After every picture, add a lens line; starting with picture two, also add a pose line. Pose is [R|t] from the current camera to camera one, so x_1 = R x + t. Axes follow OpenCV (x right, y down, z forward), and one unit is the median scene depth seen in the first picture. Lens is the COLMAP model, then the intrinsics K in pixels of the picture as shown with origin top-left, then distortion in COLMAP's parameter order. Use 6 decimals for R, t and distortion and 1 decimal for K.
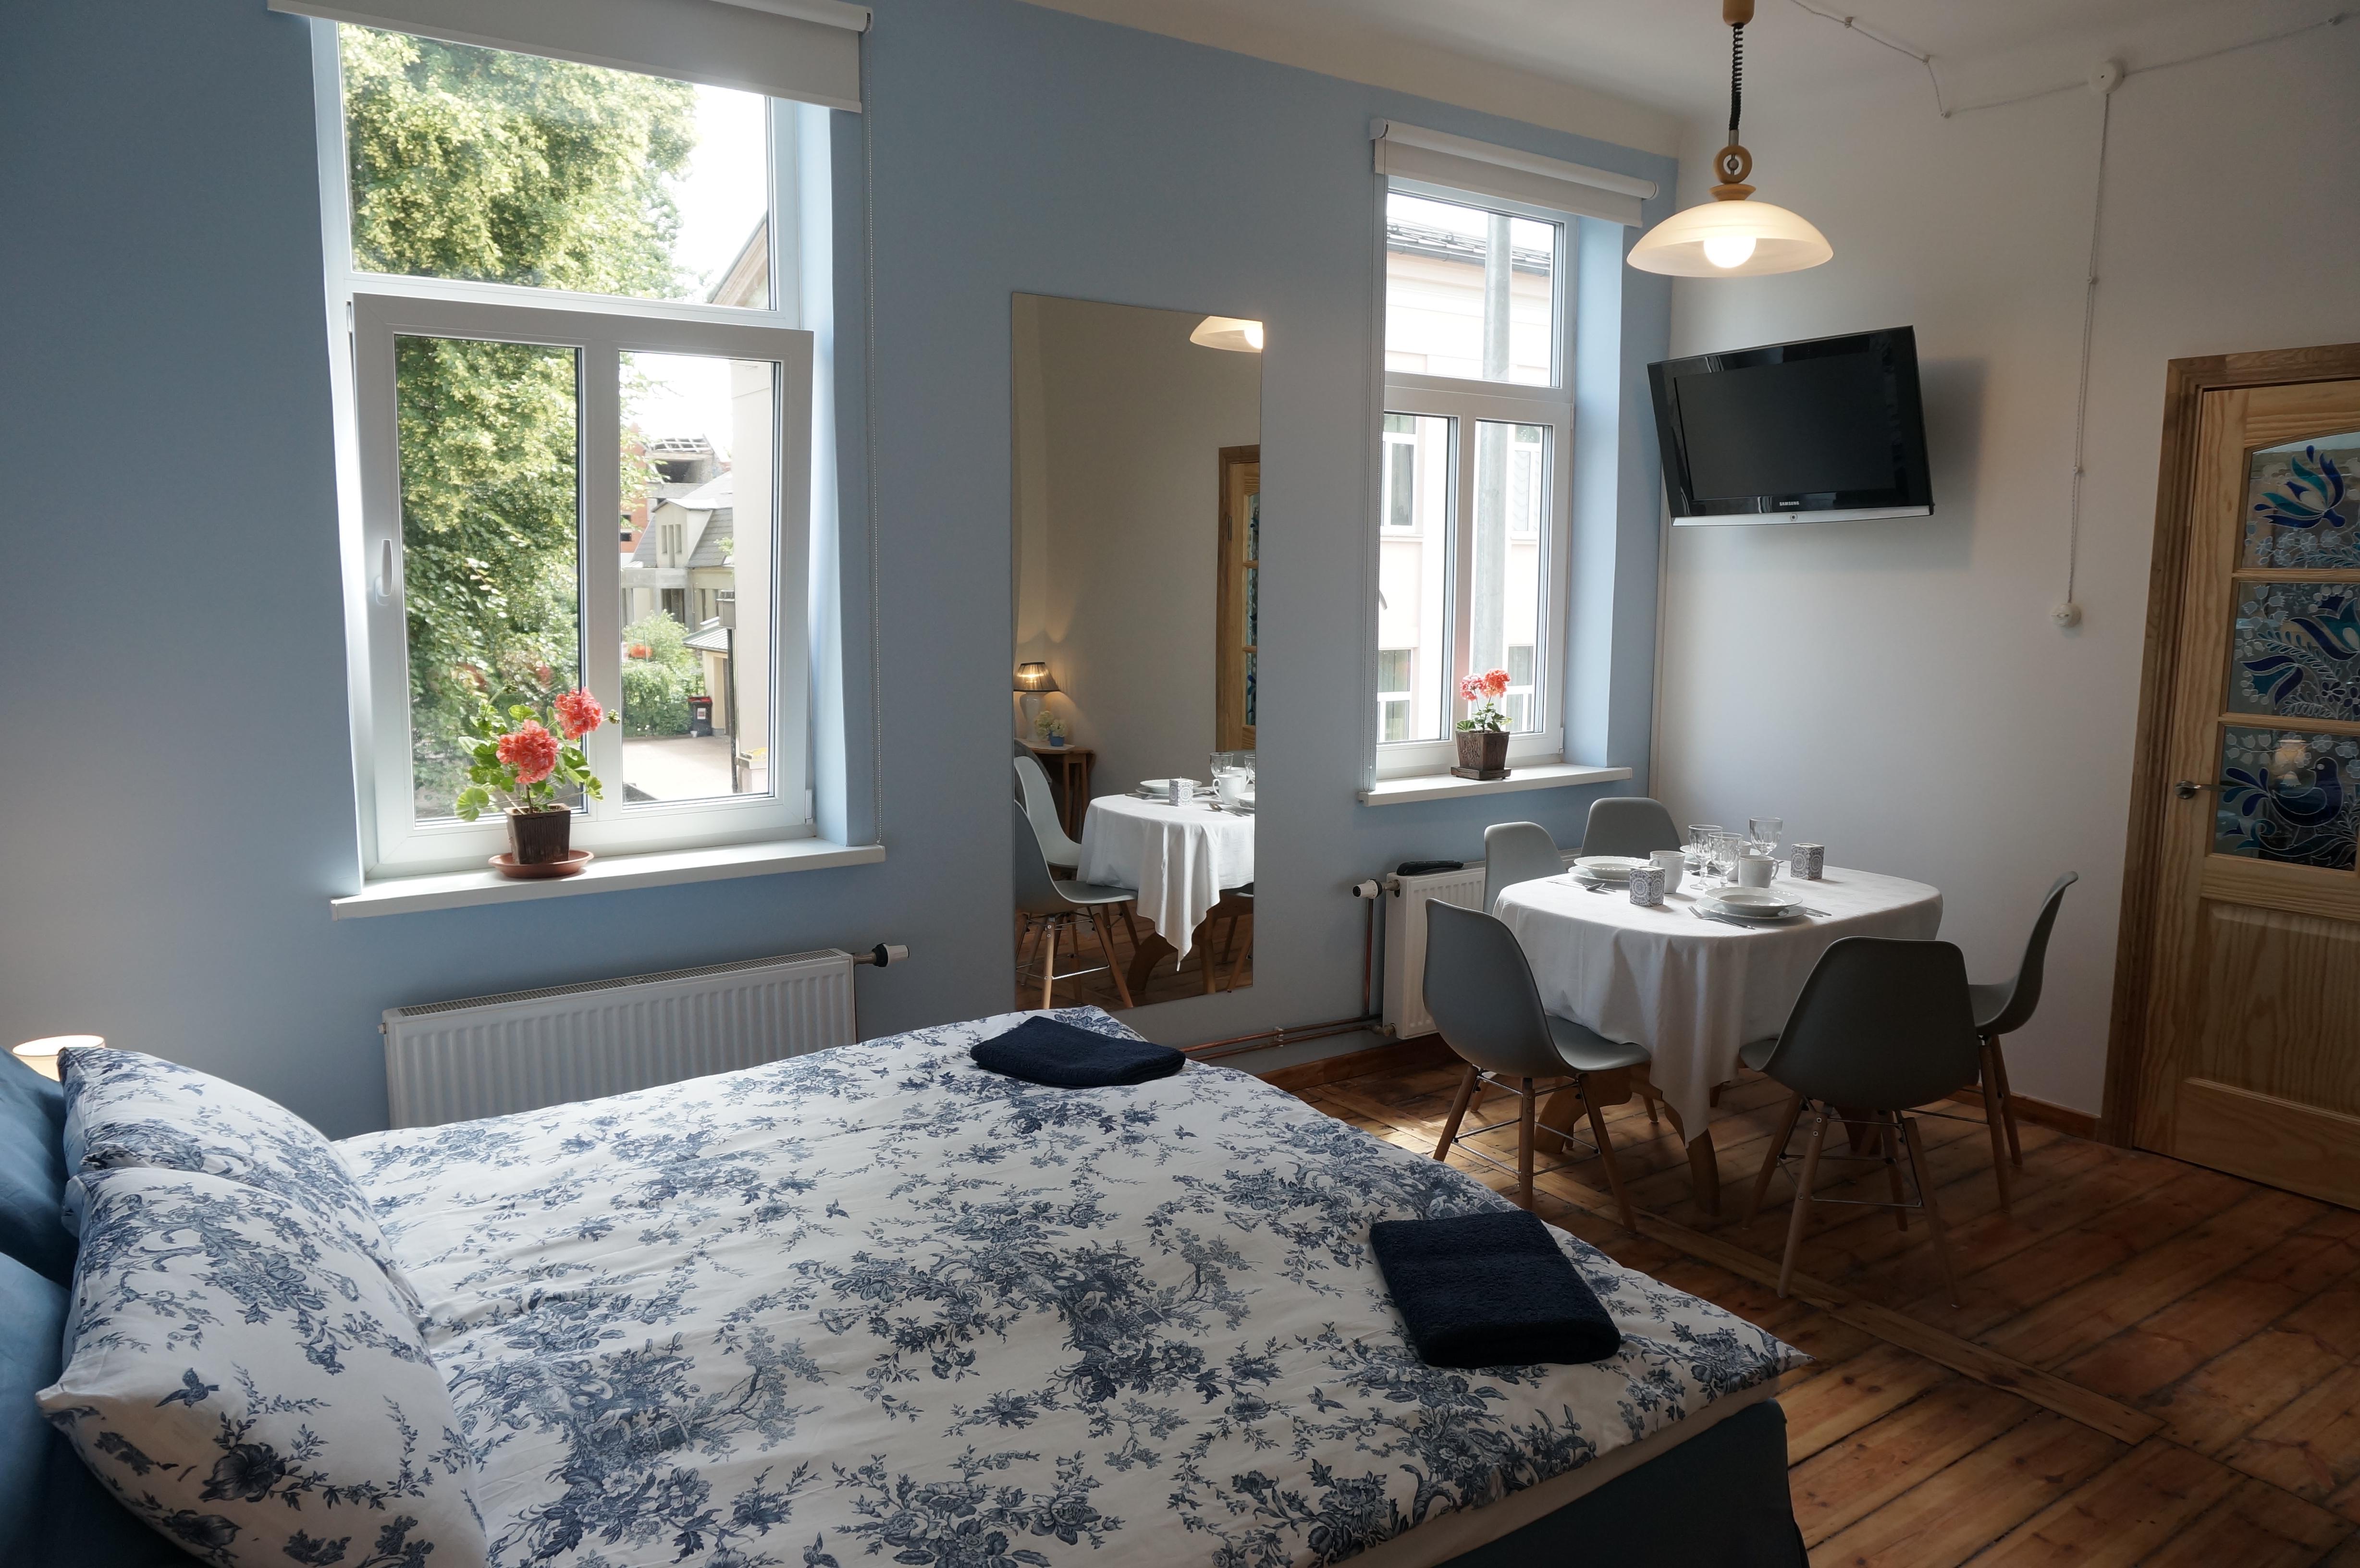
lens RADIAL K [[1579.2, 0, 1181.5], [0, 1579.2, 778.6], [0, 0, 1]] dist [-0.045654, 0.028962]
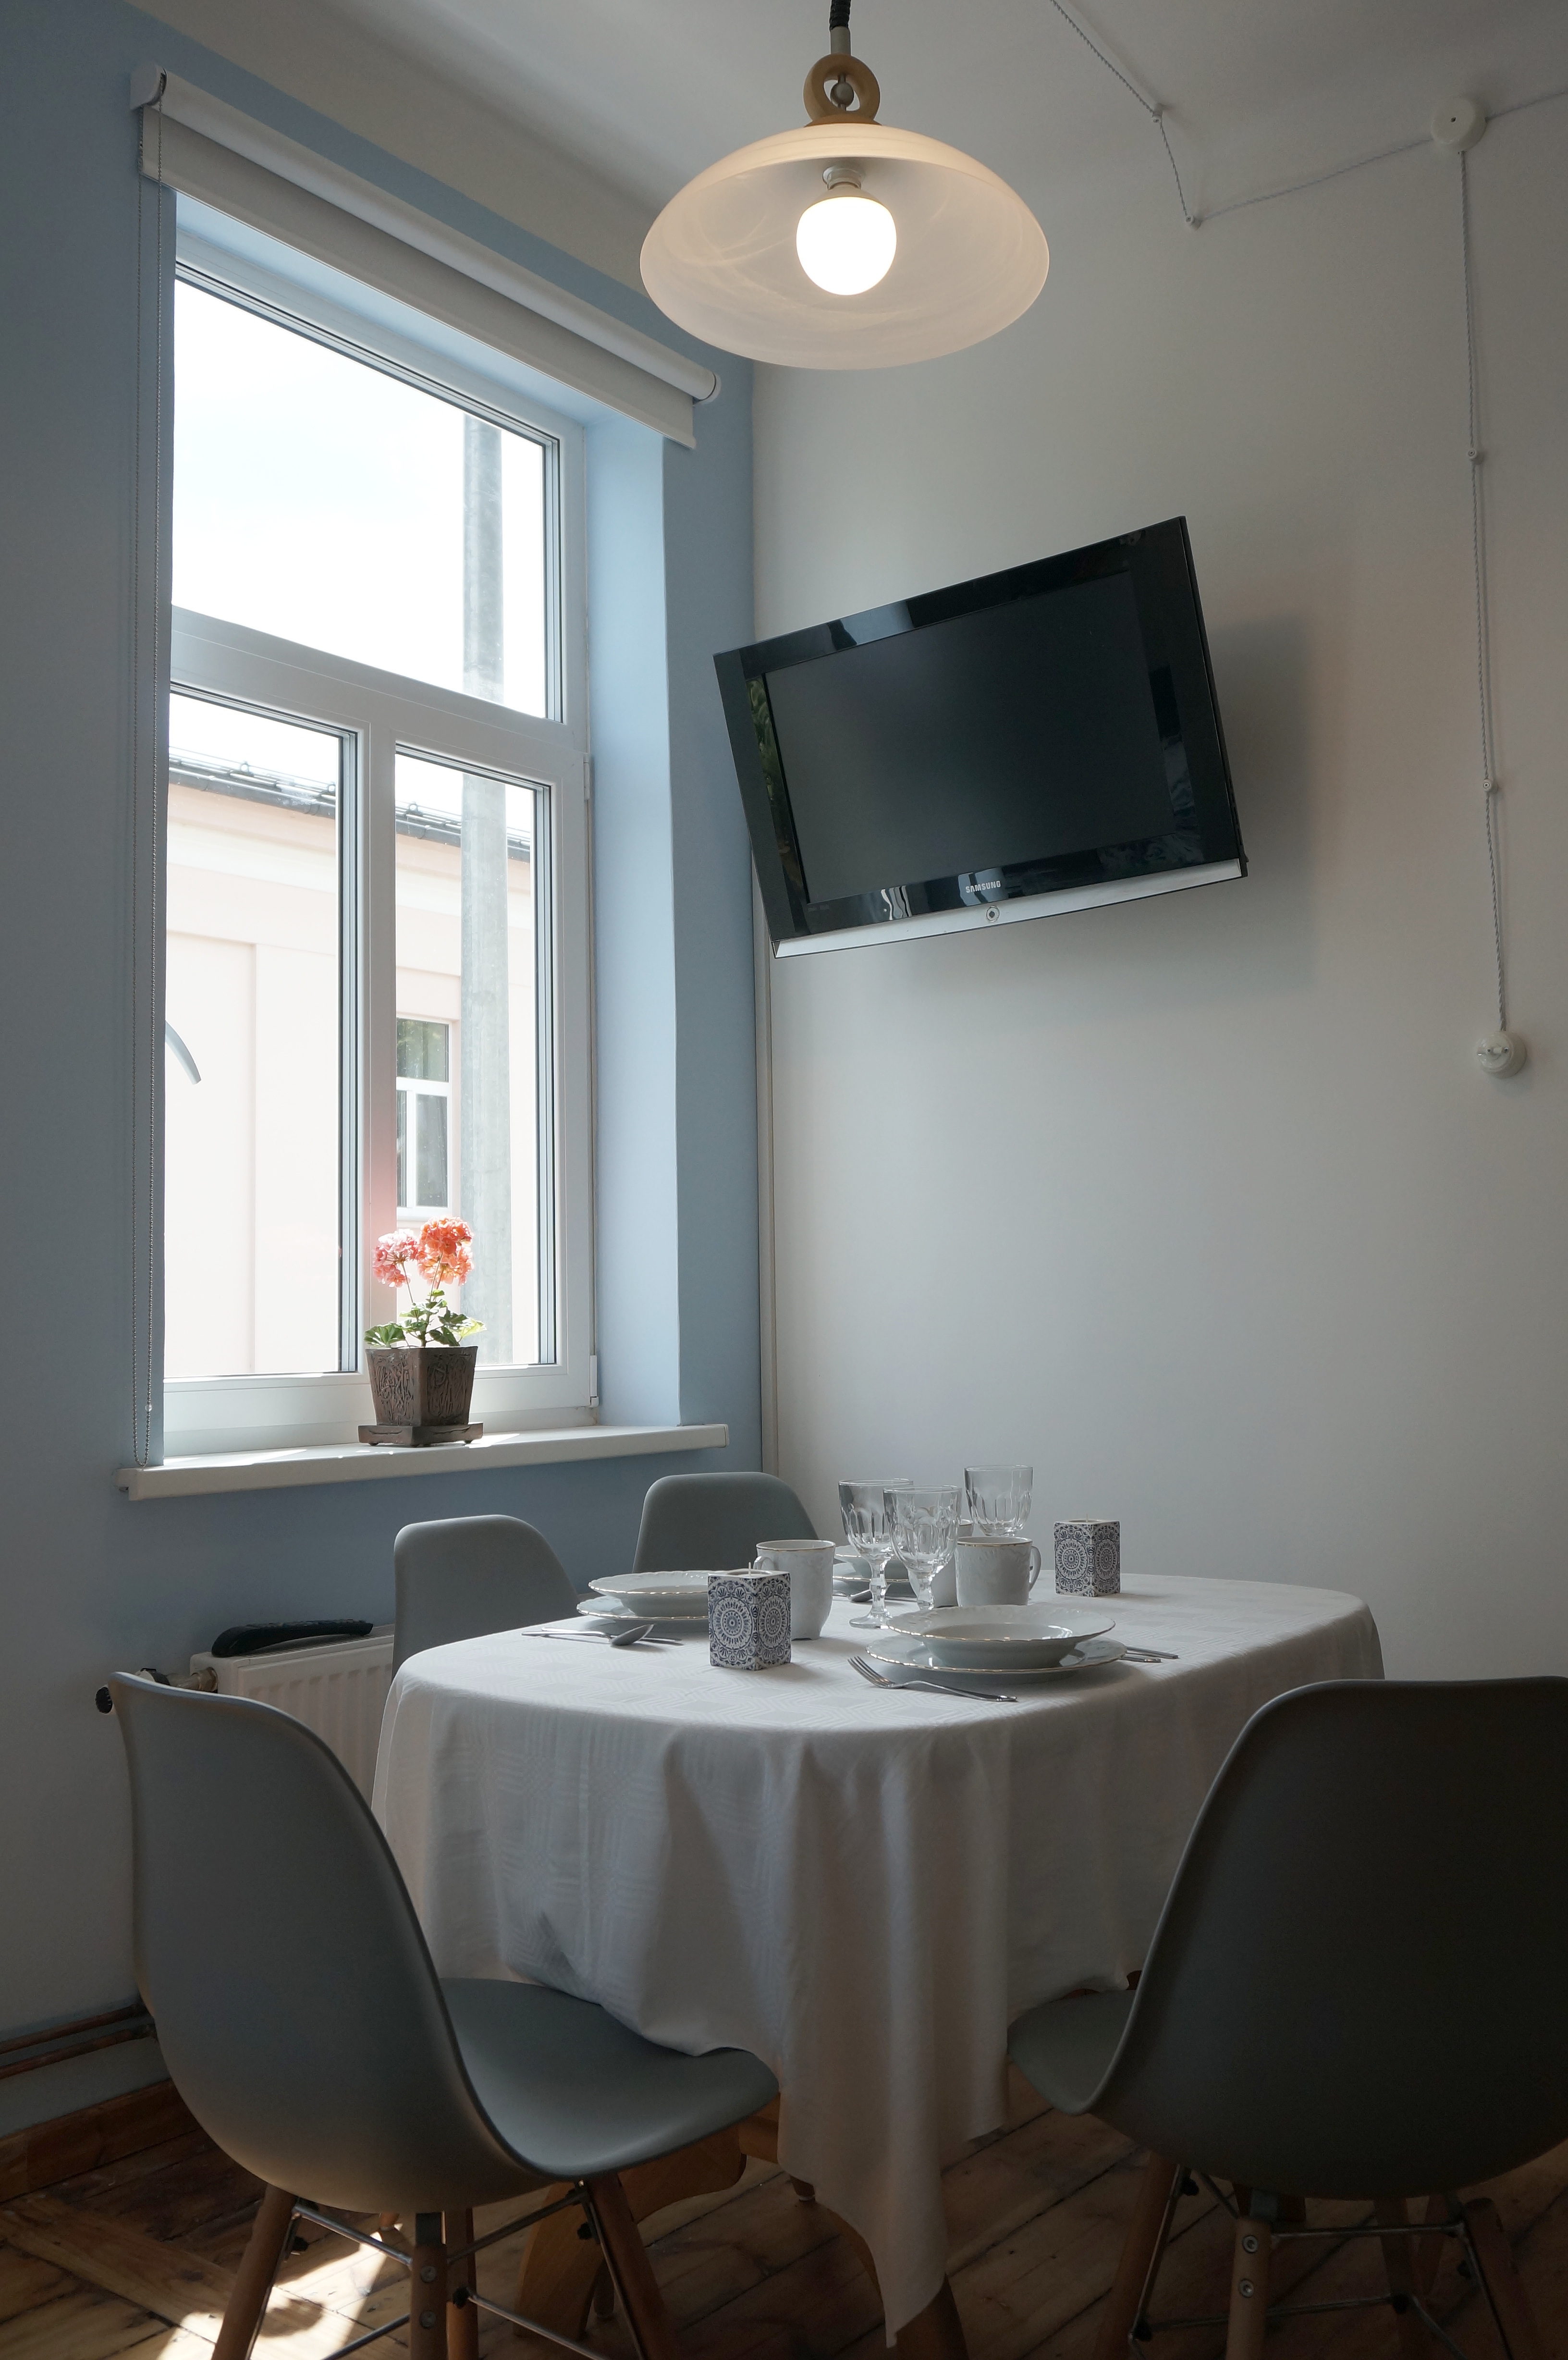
lens RADIAL K [[2020.5, 0, 783.5], [0, 2020.5, 1169.0], [0, 0, 1]] dist [-0.005987, 0.012557]
pose [[0.957826, 0.000055, 0.287348, 0.163768], [0.058472, 0.979040, -0.195094, 0.060406], [-0.281335, 0.203668, 0.937747, 0.512958]]
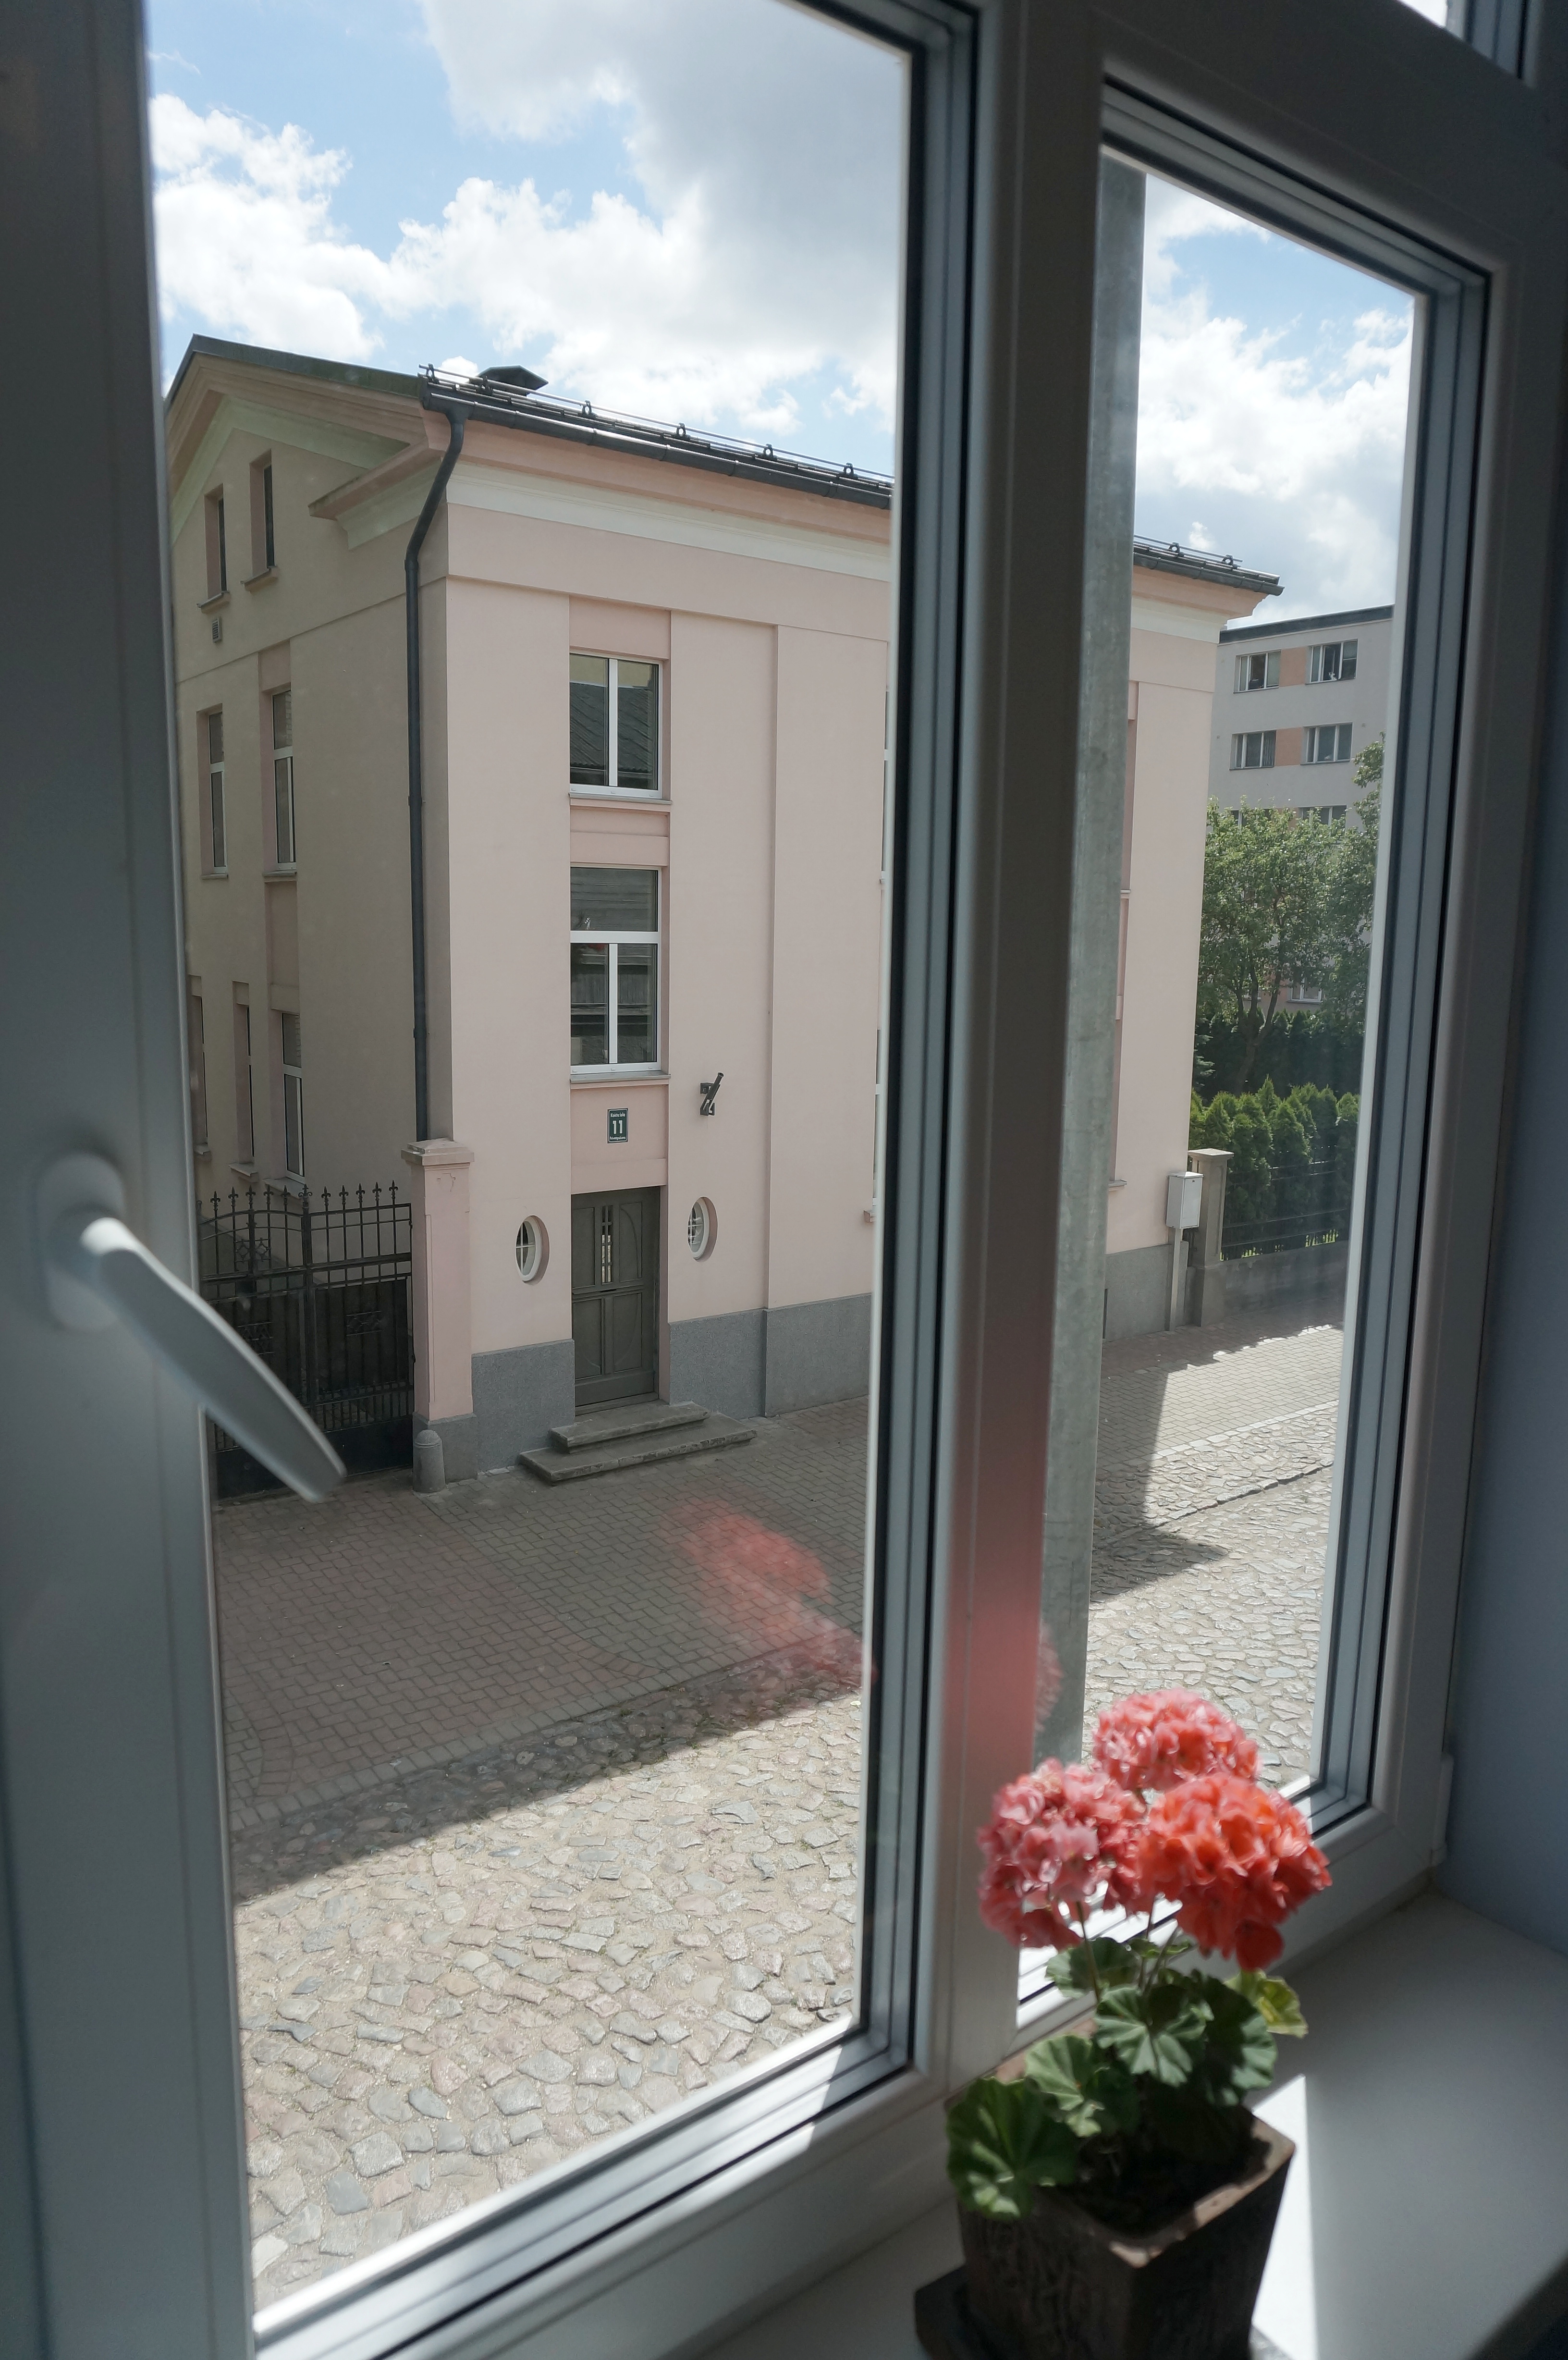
lens RADIAL K [[1579.2, 0, 795.5], [0, 1579.2, 1164.5], [0, 0, 1]] dist [-0.045654, 0.028962]
pose [[0.998913, 0.006012, 0.046226, 0.209147], [-0.007099, 0.999701, 0.023381, -0.176280], [-0.046072, -0.023683, 0.998657, 1.169306]]
